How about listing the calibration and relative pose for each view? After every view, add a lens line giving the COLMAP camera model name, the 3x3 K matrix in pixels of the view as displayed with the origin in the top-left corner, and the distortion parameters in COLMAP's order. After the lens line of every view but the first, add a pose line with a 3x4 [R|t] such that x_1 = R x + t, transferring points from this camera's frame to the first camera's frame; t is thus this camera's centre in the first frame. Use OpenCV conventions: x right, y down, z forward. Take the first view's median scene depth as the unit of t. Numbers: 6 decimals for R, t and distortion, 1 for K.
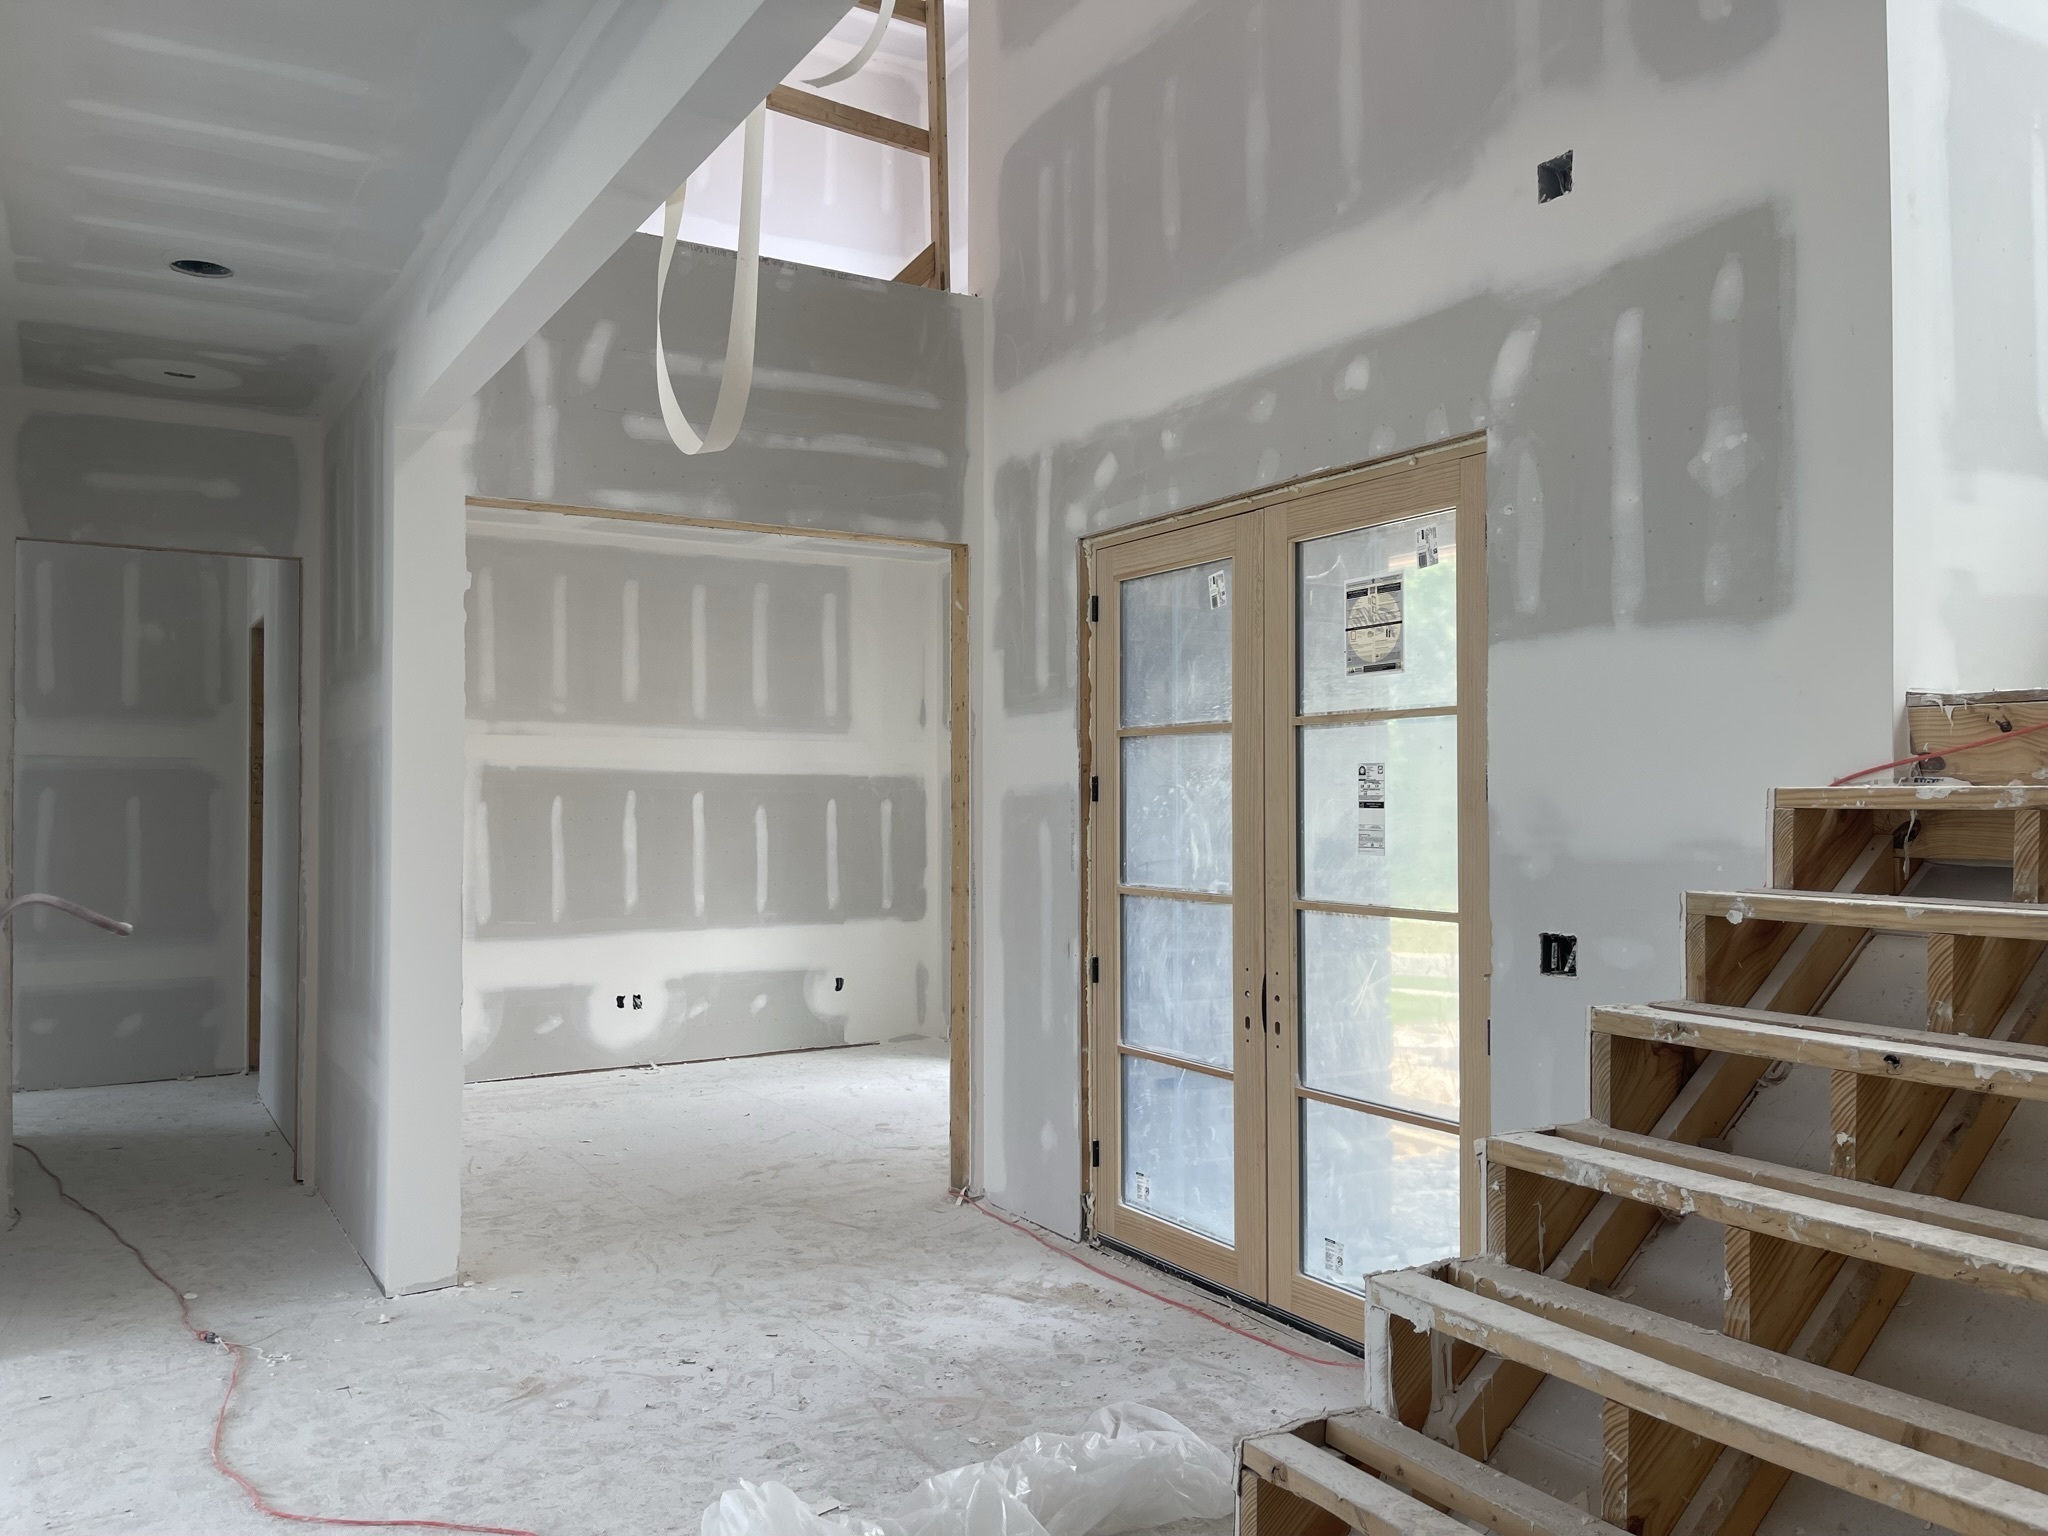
lens RADIAL K [[1522.4, 0, 1019.4], [0, 1522.4, 785.0], [0, 0, 1]] dist [0.077895, -0.109371]
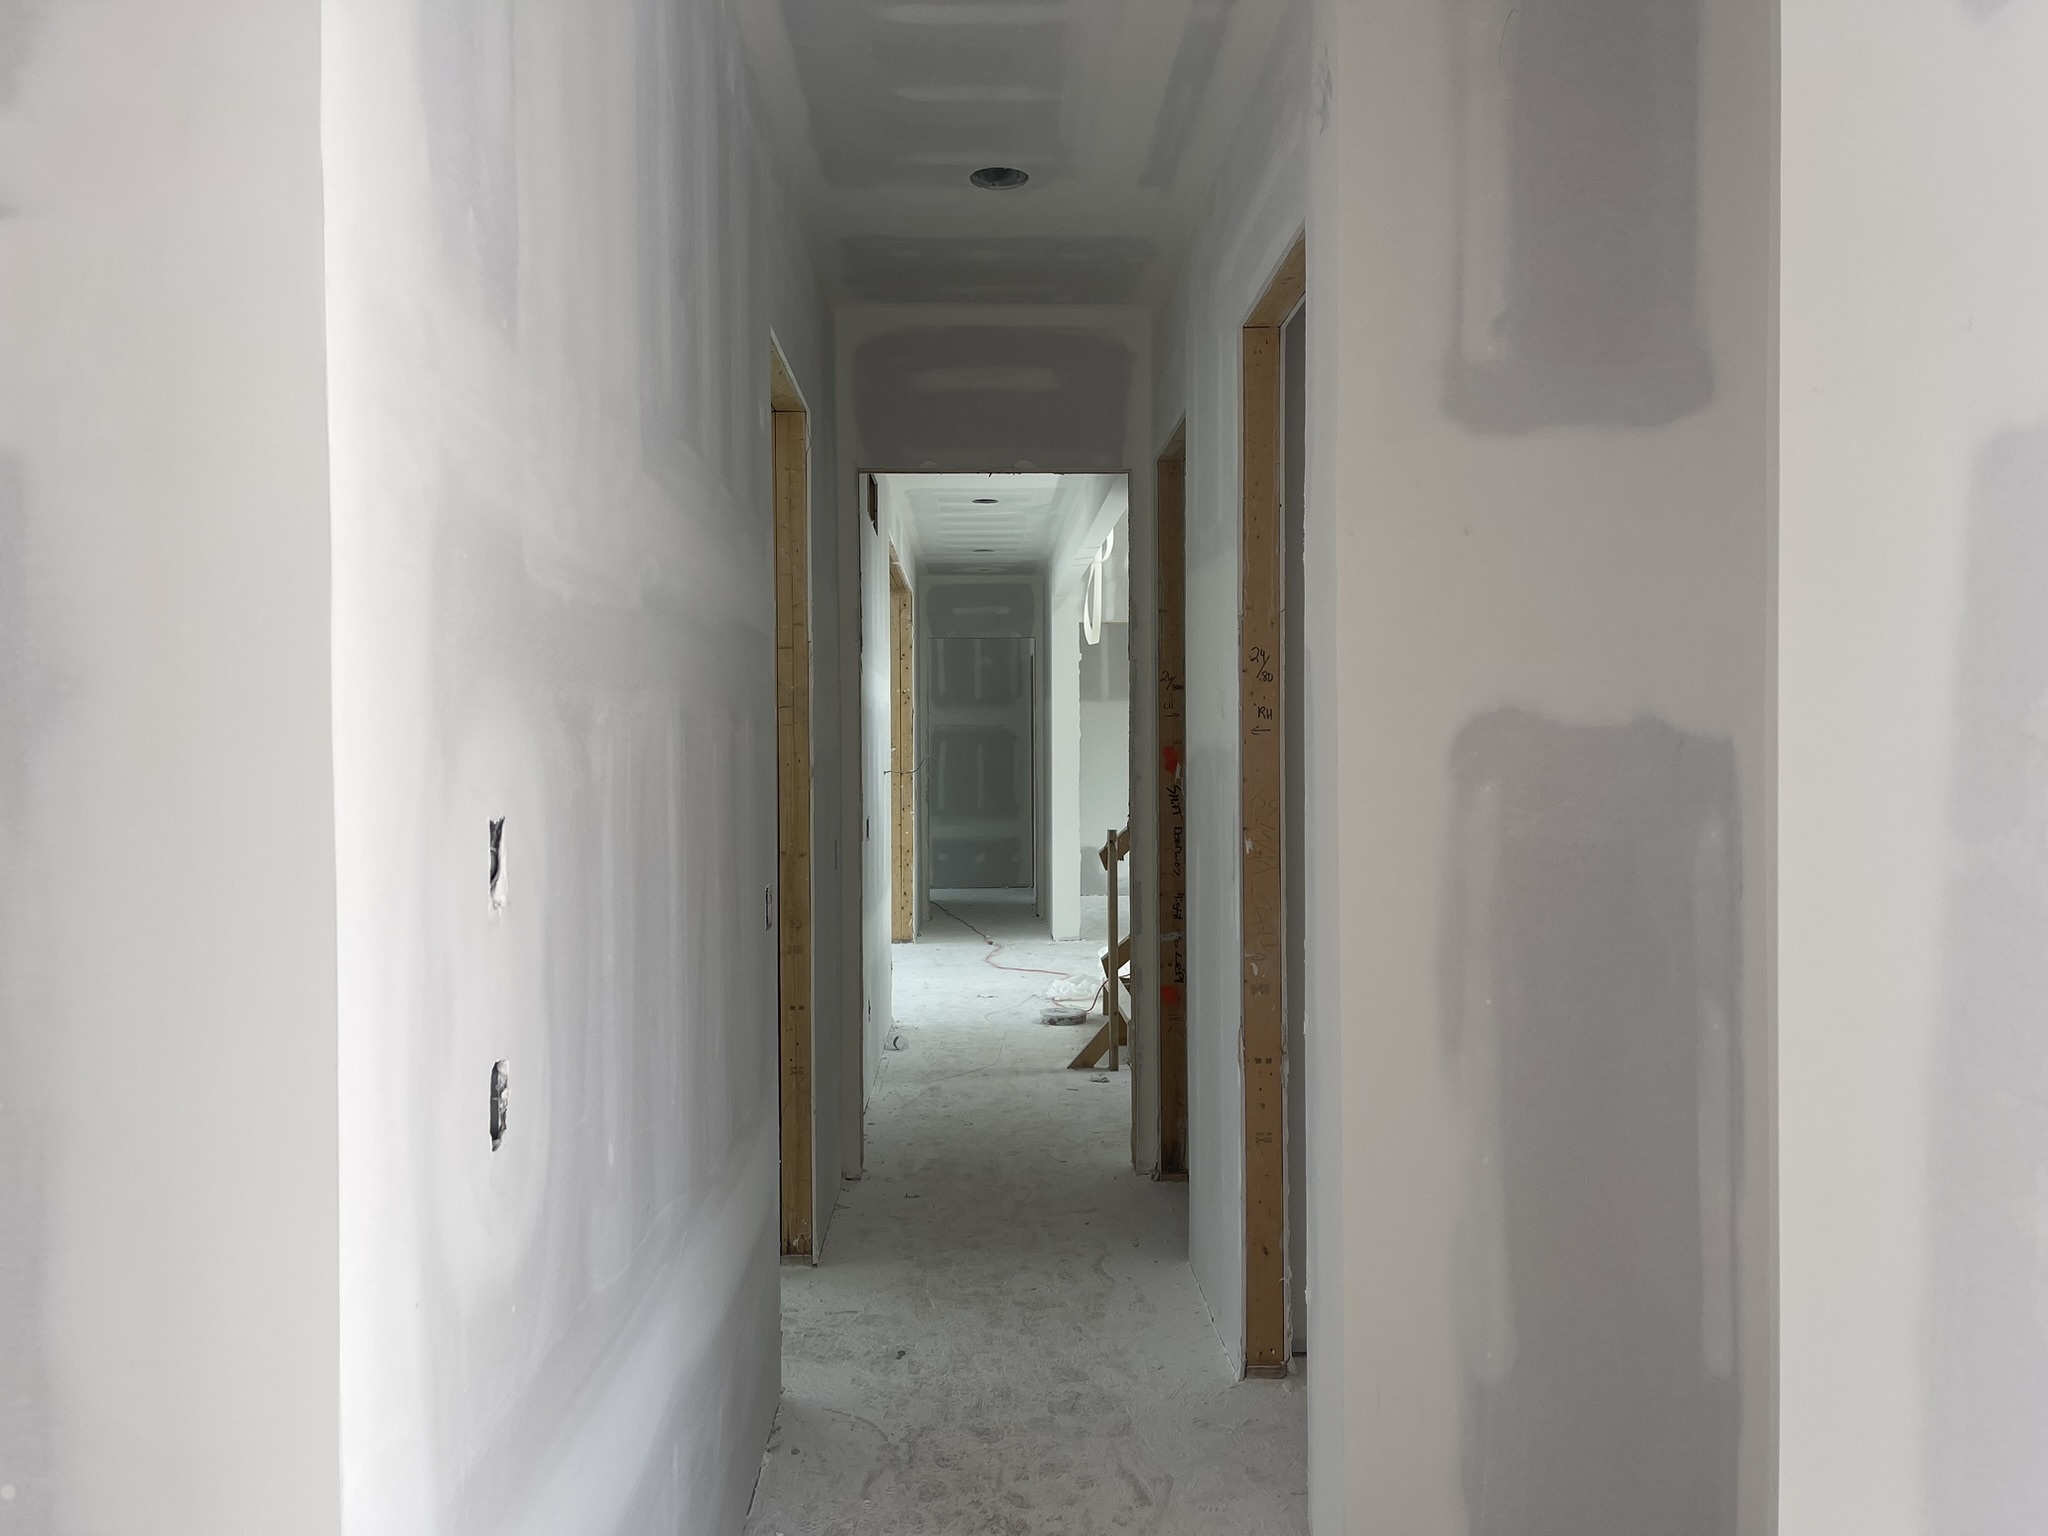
lens RADIAL K [[1522.4, 0, 1019.4], [0, 1522.4, 785.0], [0, 0, 1]] dist [0.077895, -0.109371]
pose [[0.866879, 0.009397, -0.498431, 0.469001], [0.007903, 0.999438, 0.032587, -0.003992], [0.498457, -0.032188, 0.866317, -0.708658]]
